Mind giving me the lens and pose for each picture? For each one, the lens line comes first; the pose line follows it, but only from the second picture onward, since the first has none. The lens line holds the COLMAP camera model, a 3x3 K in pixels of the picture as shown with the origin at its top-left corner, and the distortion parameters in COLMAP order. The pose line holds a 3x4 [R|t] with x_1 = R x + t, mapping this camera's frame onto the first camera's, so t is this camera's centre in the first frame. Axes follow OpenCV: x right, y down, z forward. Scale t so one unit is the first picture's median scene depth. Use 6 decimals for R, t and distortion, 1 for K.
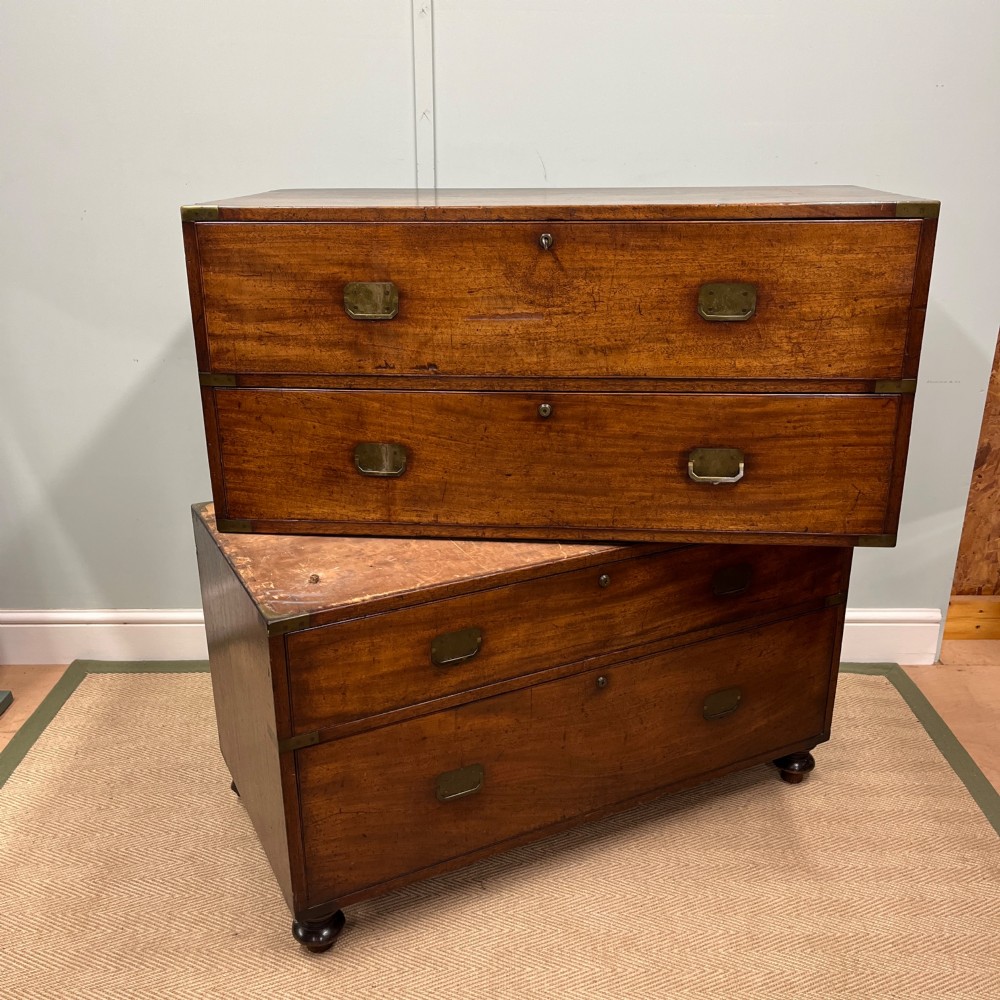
lens RADIAL K [[1027.4, 0, 486.4], [0, 1027.4, 511.2], [0, 0, 1]] dist [0.023631, 0.000000]
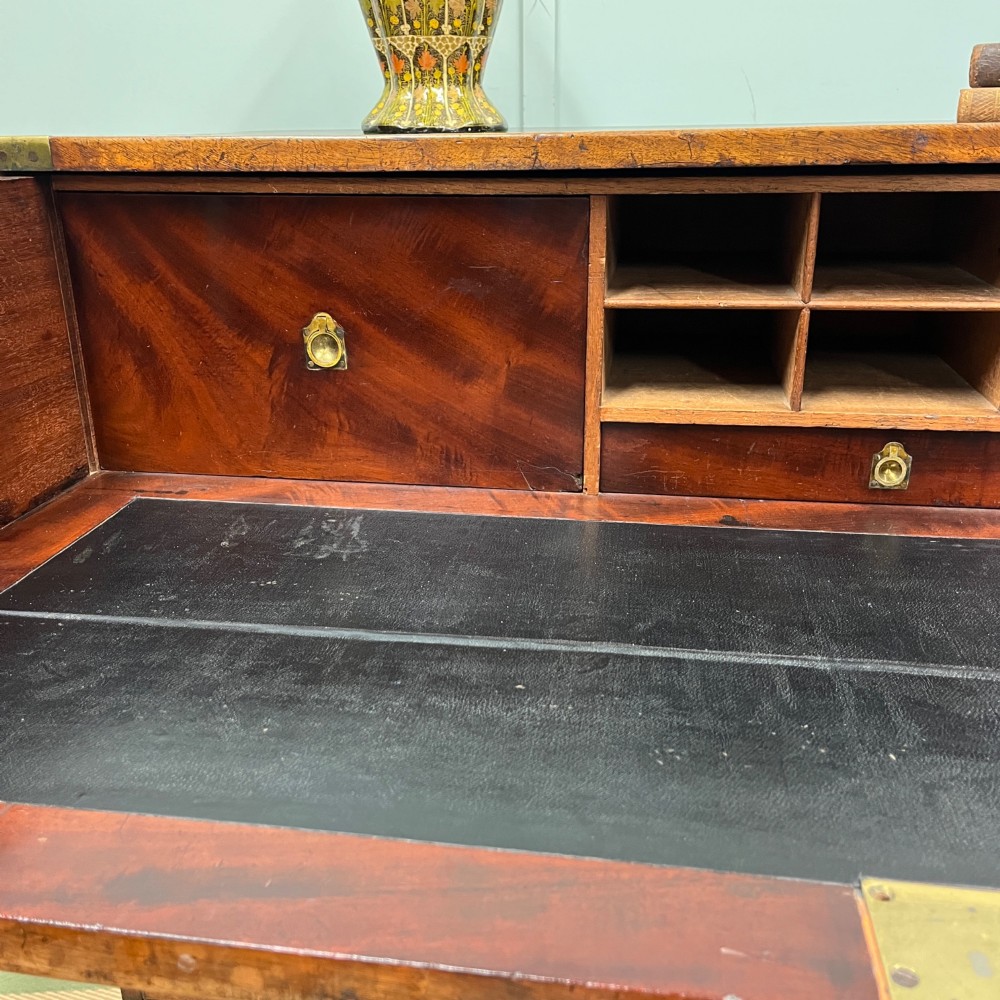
lens RADIAL K [[1027.4, 0, 490.8], [0, 1027.4, 502.1], [0, 0, 1]] dist [0.023631, 0.000000]
pose [[0.998027, 0.016460, -0.060595, -0.047721], [-0.015639, 0.999780, 0.013992, -0.151047], [0.060812, -0.013016, 0.998064, 0.572615]]
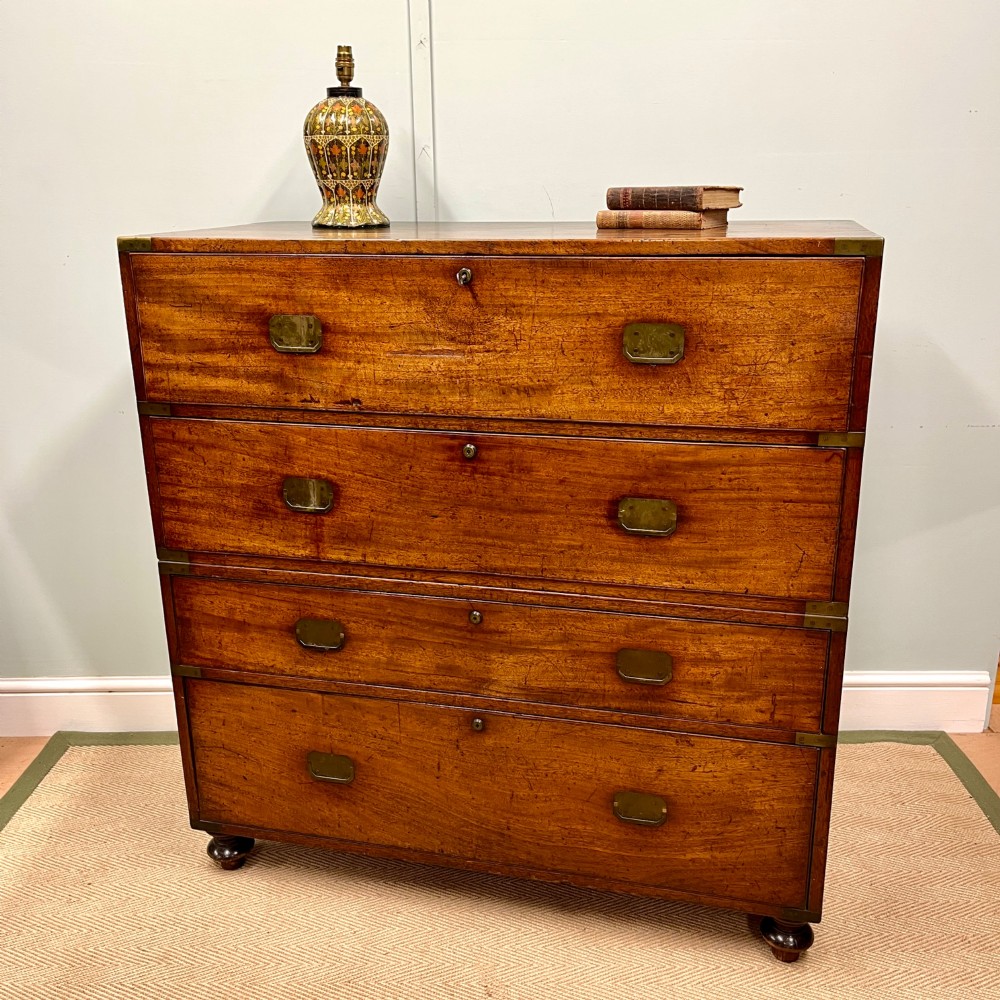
lens RADIAL K [[1027.4, 0, 494.5], [0, 1027.4, 506.8], [0, 0, 1]] dist [0.023631, 0.000000]
pose [[0.989419, 0.042133, -0.138835, 0.217434], [-0.045266, 0.998785, -0.019488, -0.029379], [0.137845, 0.025566, 0.990124, 0.059848]]
